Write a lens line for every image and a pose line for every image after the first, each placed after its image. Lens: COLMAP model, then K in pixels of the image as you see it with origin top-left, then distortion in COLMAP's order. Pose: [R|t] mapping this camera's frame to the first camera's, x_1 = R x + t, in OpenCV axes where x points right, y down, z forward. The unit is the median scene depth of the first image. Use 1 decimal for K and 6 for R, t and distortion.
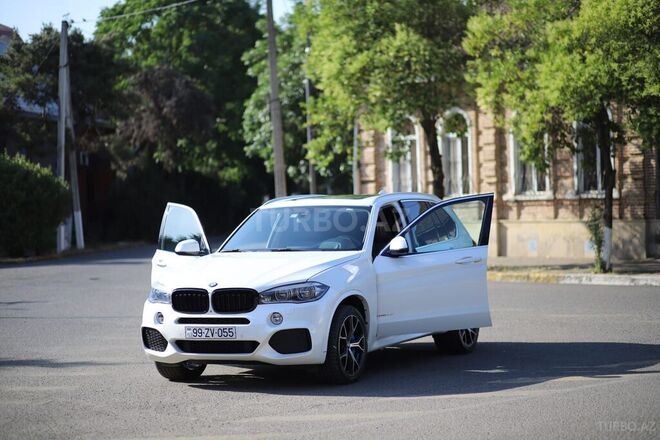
lens RADIAL K [[1551.9, 0, 329.6], [0, 1551.9, 221.0], [0, 0, 1]] dist [-0.163087, 0.000000]
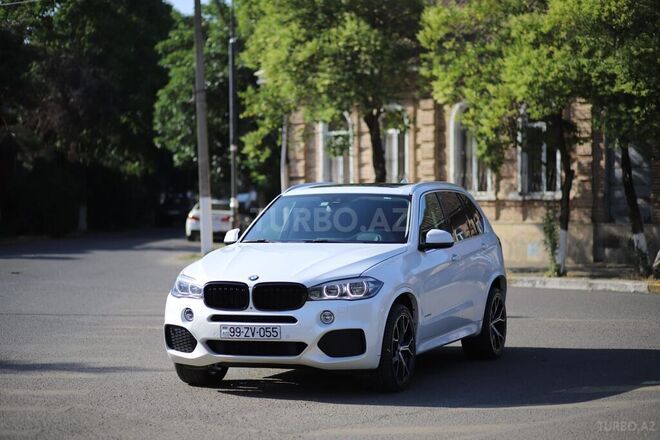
lens RADIAL K [[1551.9, 0, 347.2], [0, 1551.9, 194.4], [0, 0, 1]] dist [-0.163087, 0.000000]
pose [[0.995087, 0.023642, 0.096142, -0.081915], [-0.021825, 0.999564, -0.019901, 0.007445], [-0.096571, 0.017705, 0.995169, 0.085042]]
